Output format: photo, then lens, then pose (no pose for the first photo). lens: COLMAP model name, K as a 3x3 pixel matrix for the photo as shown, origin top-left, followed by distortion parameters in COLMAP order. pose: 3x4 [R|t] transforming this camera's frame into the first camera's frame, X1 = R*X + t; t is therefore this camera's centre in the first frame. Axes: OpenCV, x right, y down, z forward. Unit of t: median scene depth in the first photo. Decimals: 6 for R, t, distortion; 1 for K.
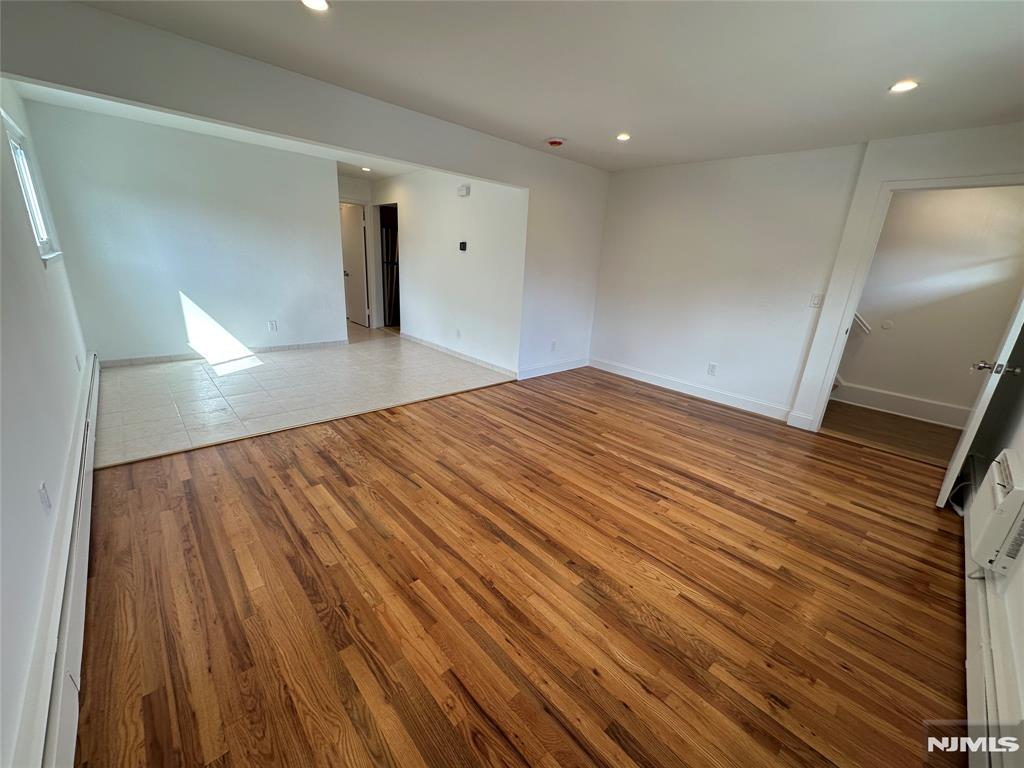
lens RADIAL K [[408.6, 0, 512.9], [0, 408.6, 382.6], [0, 0, 1]] dist [-0.001407, 0.000059]
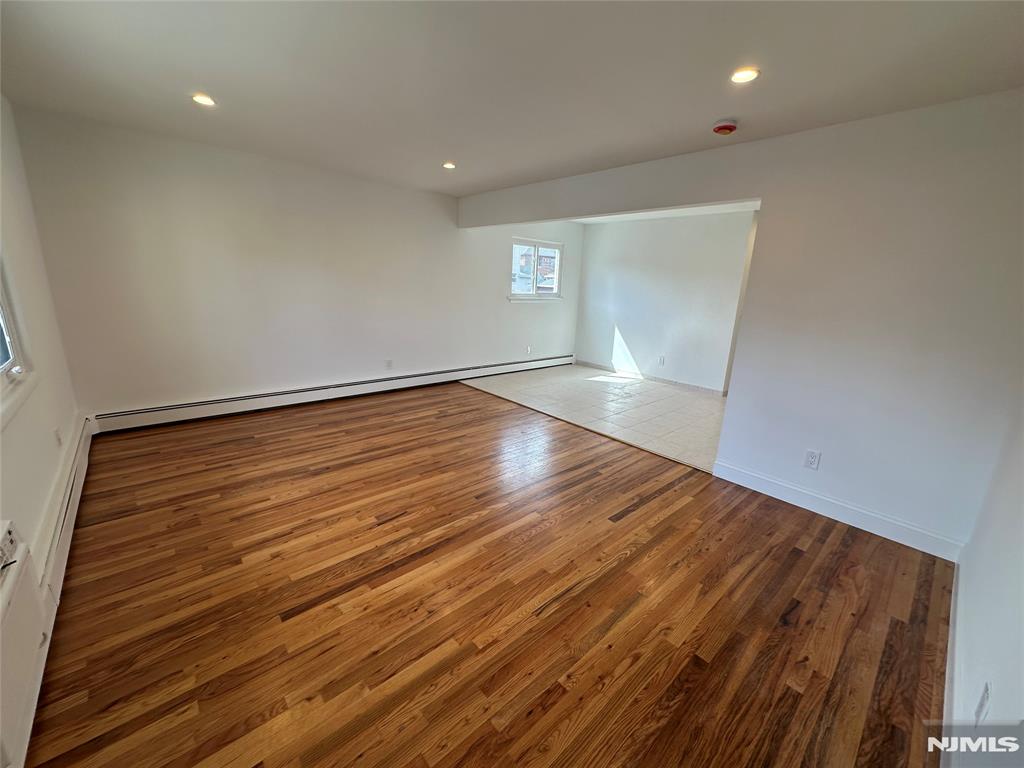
lens RADIAL K [[406.0, 0, 512.0], [0, 406.0, 384.0], [0, 0, 1]] dist [-0.002308, 0.000252]
pose [[-0.014370, 0.185612, -0.982518, 1.107439], [-0.338351, 0.923749, 0.179459, -0.260478], [0.940910, 0.335015, 0.049528, 1.019698]]
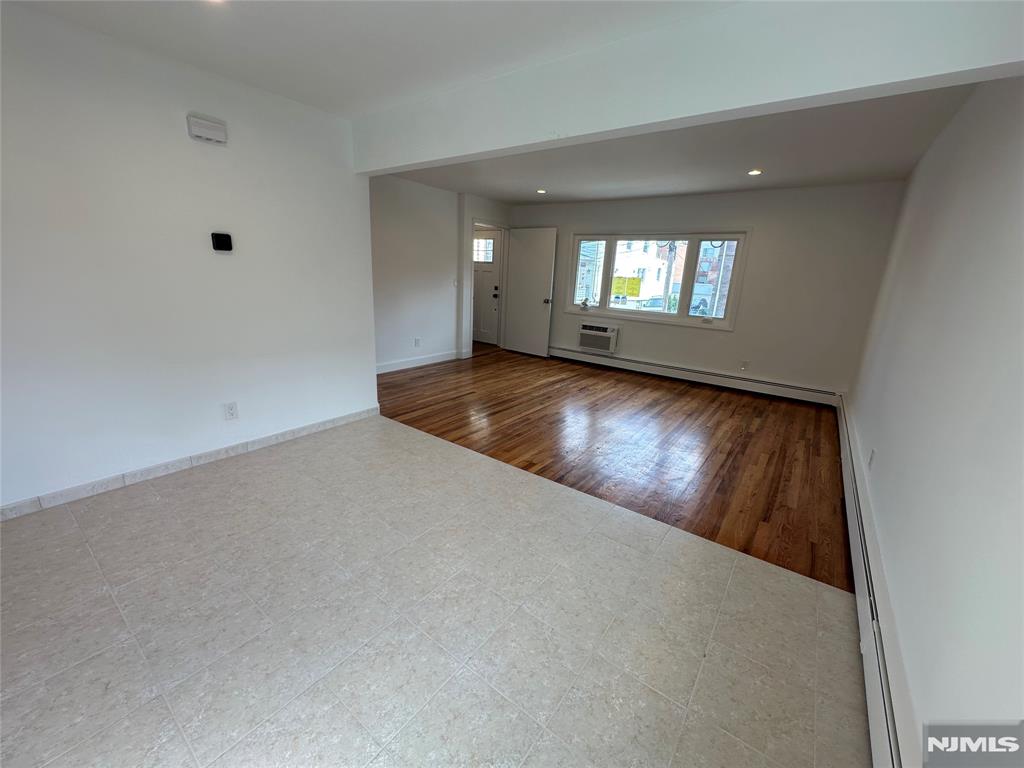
lens RADIAL K [[406.0, 0, 512.0], [0, 406.0, 384.0], [0, 0, 1]] dist [-0.002308, 0.000252]
pose [[-0.171475, -0.327943, 0.929005, -1.289238], [0.234401, 0.902312, 0.361786, -0.493738], [-0.956897, 0.279797, -0.077854, 1.347960]]
